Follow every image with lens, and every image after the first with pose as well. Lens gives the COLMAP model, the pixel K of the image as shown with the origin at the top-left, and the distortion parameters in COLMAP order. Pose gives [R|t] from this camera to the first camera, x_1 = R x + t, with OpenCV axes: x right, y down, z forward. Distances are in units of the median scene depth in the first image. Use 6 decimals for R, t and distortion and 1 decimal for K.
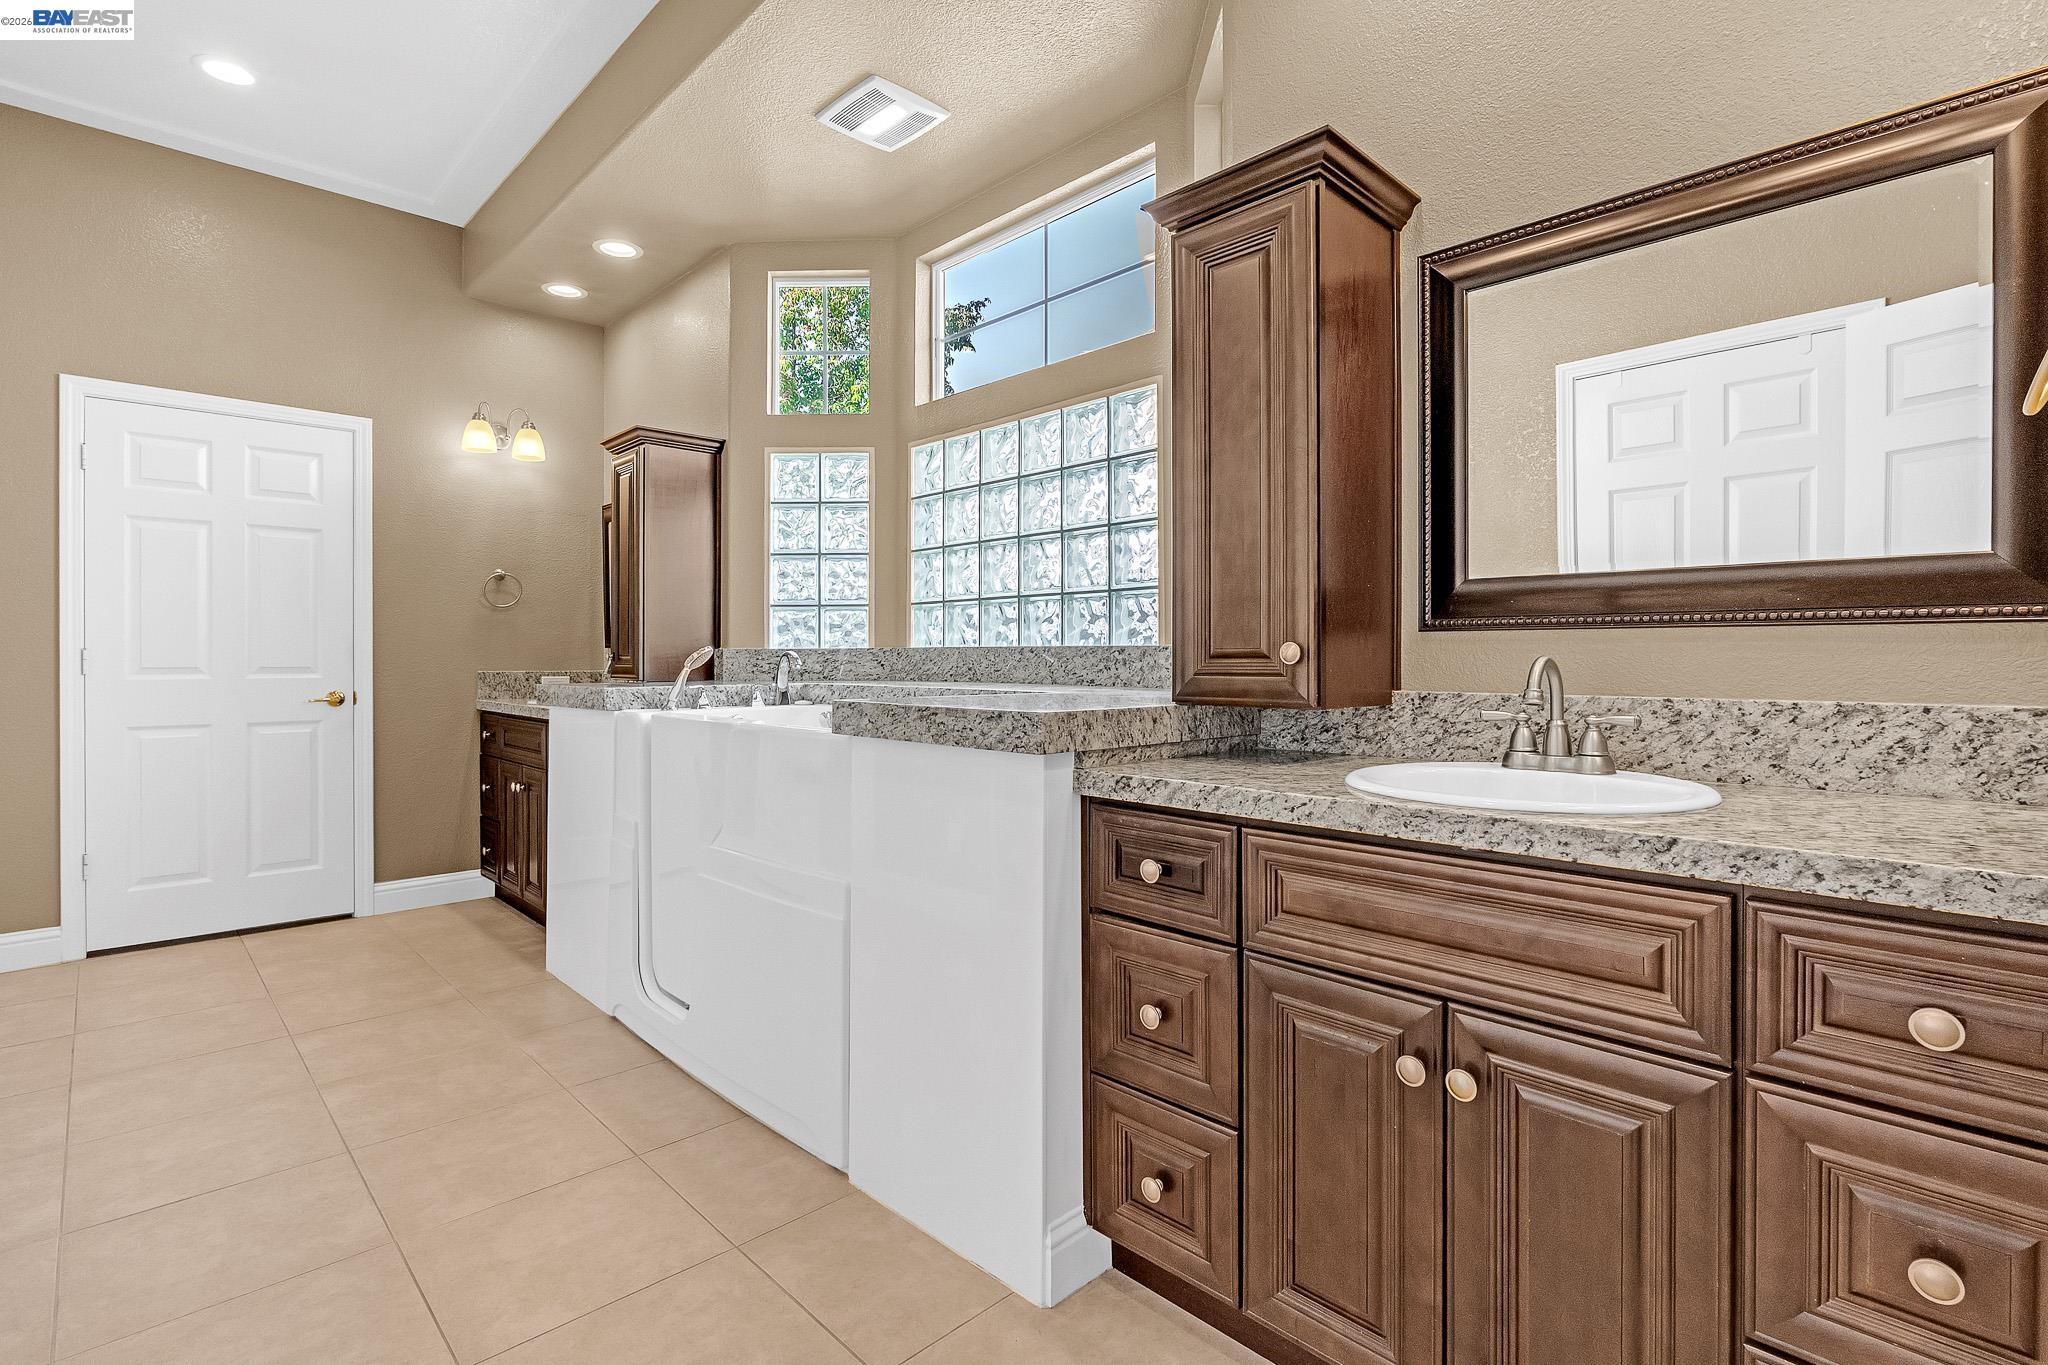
lens RADIAL K [[951.4, 0, 1031.5], [0, 951.4, 671.9], [0, 0, 1]] dist [-0.009188, 0.001192]
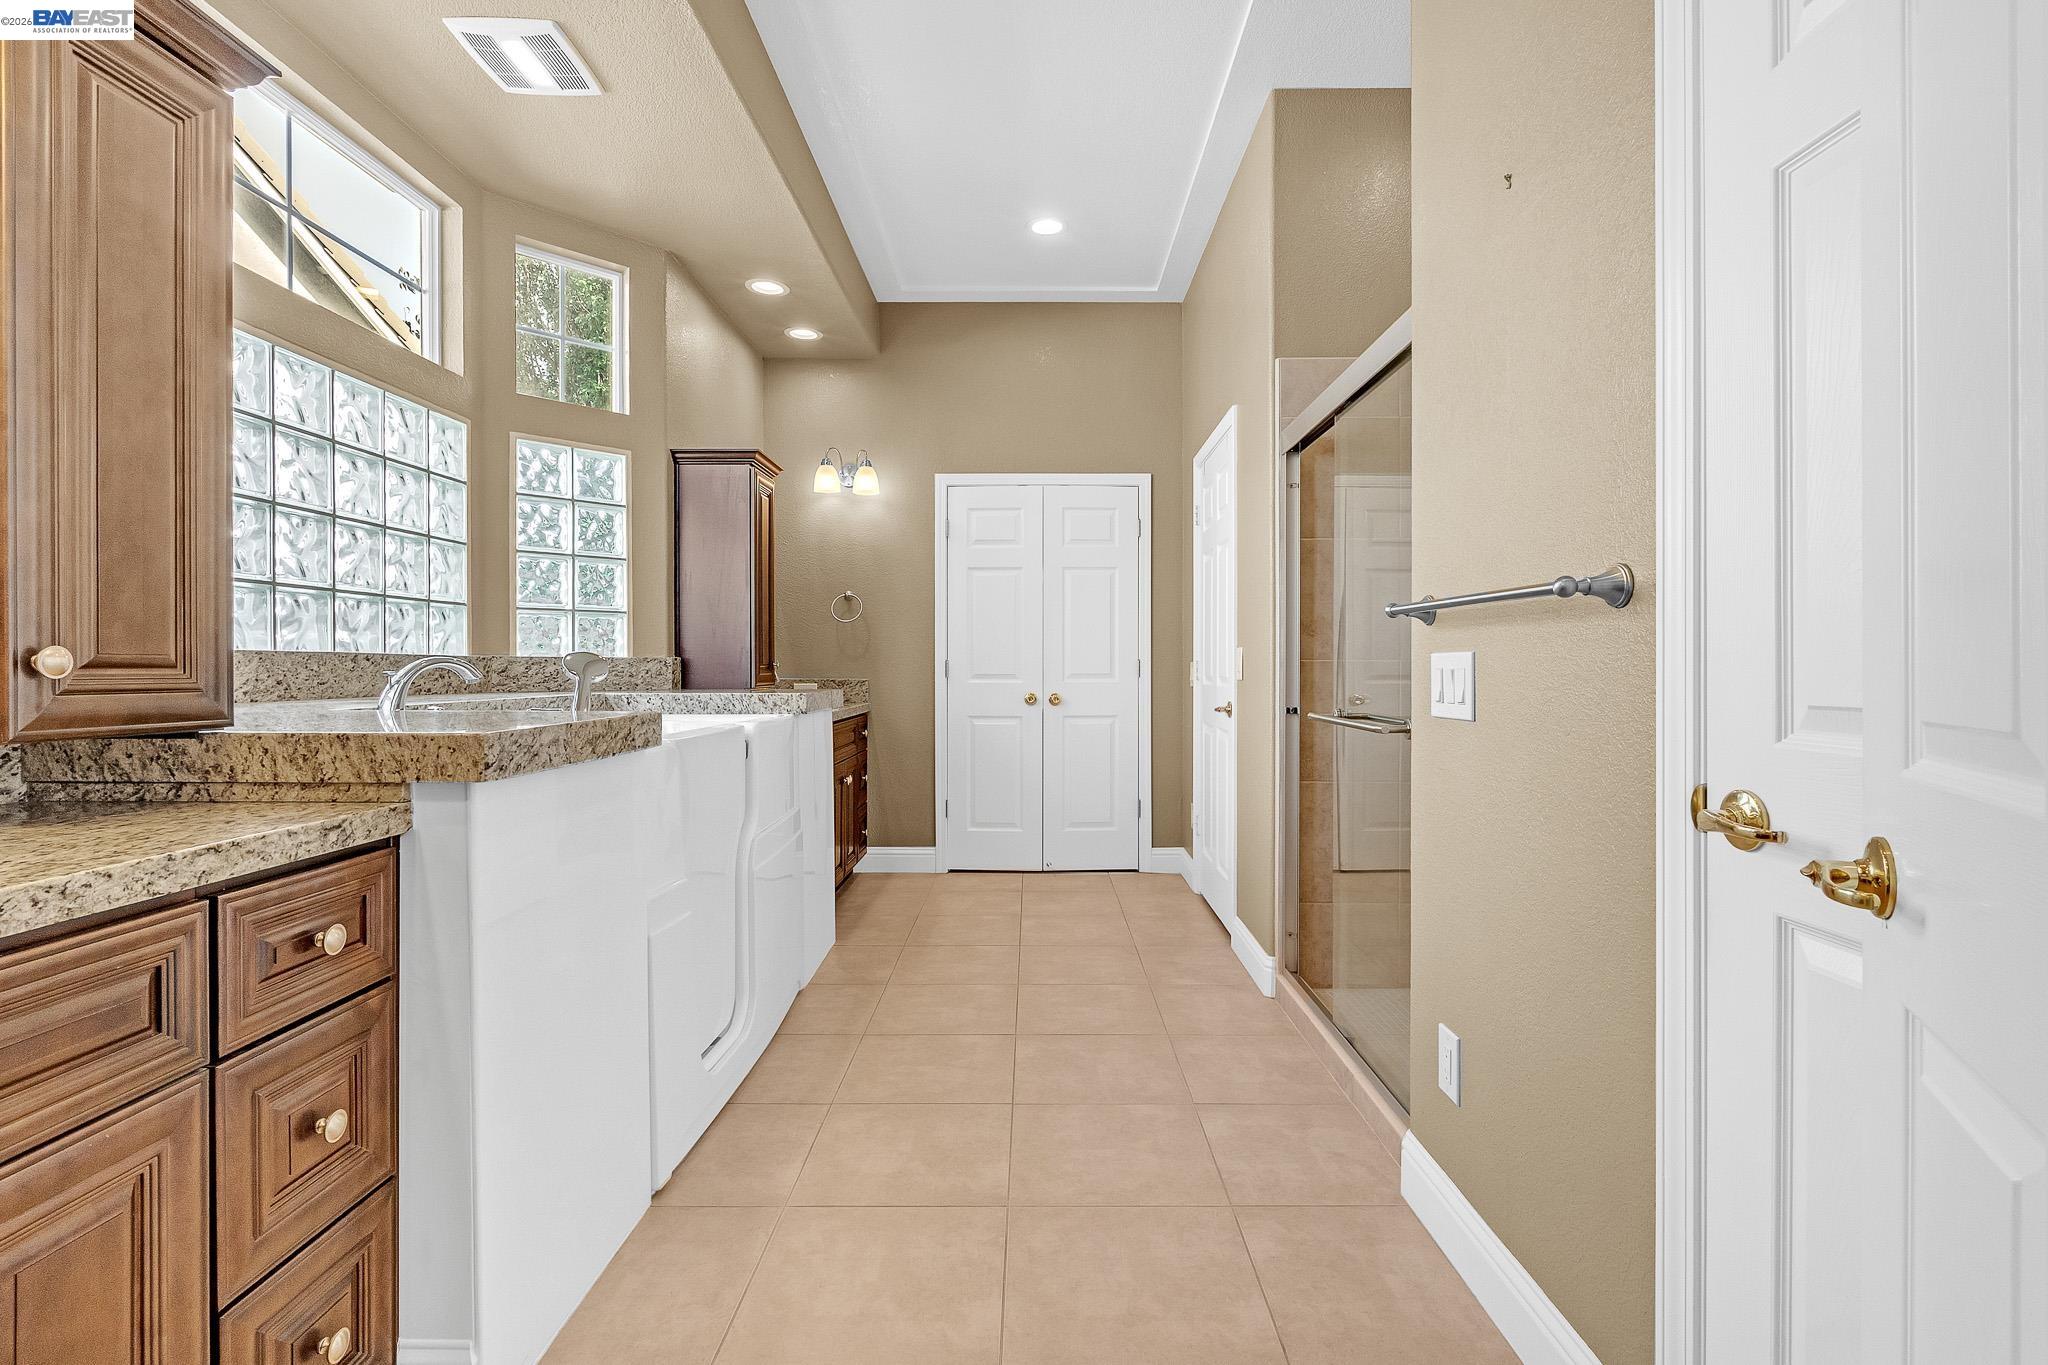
lens RADIAL K [[951.4, 0, 1021.4], [0, 951.4, 669.6], [0, 0, 1]] dist [-0.009188, 0.001192]
pose [[-0.703785, -0.002711, 0.710408, -2.184306], [0.009161, 0.999875, 0.012892, -0.038293], [-0.710354, 0.015581, -0.703672, 2.537358]]
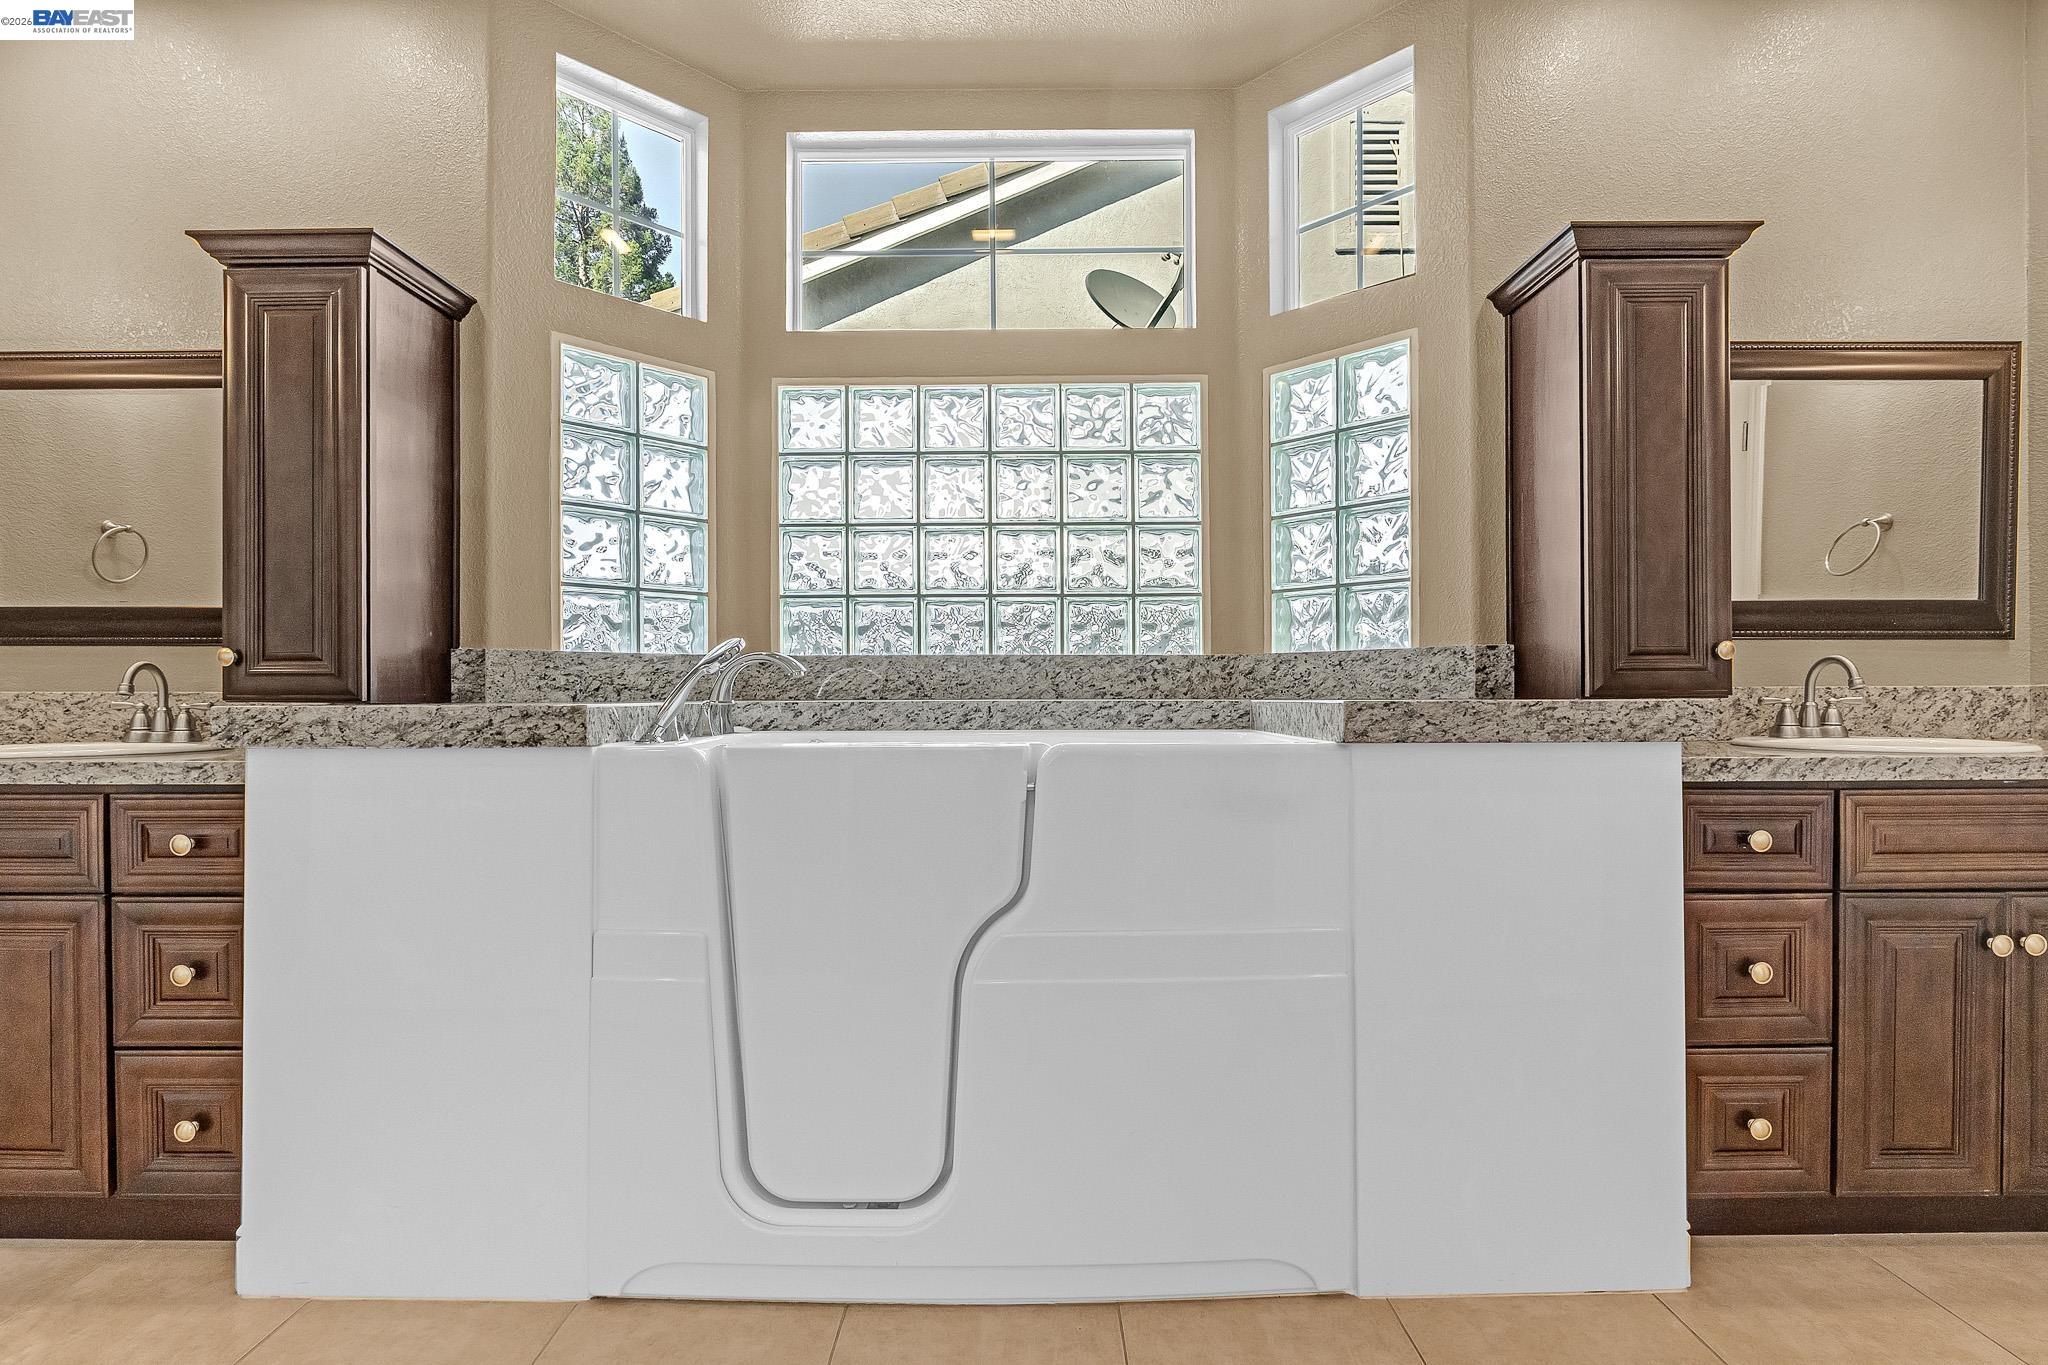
lens RADIAL K [[951.4, 0, 1028.1], [0, 951.4, 704.3], [0, 0, 1]] dist [-0.009188, 0.001192]
pose [[0.701698, -0.007804, 0.712432, -1.295255], [0.013470, 0.999907, -0.002314, 0.042243], [-0.712348, 0.011220, 0.701737, 0.854902]]
